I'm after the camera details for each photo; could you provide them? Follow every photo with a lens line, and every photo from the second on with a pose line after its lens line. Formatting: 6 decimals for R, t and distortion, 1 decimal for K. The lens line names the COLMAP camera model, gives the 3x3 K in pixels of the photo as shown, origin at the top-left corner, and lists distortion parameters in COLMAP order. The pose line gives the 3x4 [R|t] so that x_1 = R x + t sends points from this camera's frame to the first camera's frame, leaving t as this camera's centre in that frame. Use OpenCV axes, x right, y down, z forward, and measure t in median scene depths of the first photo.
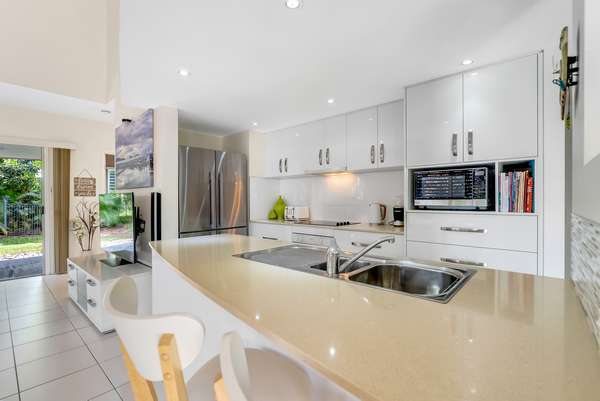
lens RADIAL K [[276.5, 0, 296.4], [0, 276.5, 202.6], [0, 0, 1]] dist [-0.000441, 0.000290]
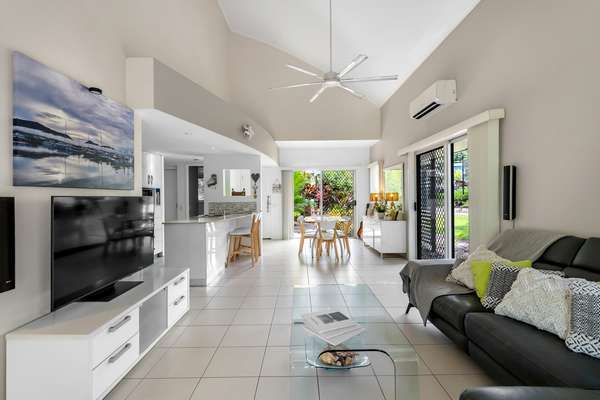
lens RADIAL K [[276.5, 0, 301.0], [0, 276.5, 196.8], [0, 0, 1]] dist [-0.000441, 0.000290]
pose [[-0.670988, 0.004525, 0.741455, -1.466887], [0.010772, 0.999935, 0.003646, -0.027913], [-0.741390, 0.010434, -0.670993, 1.083726]]
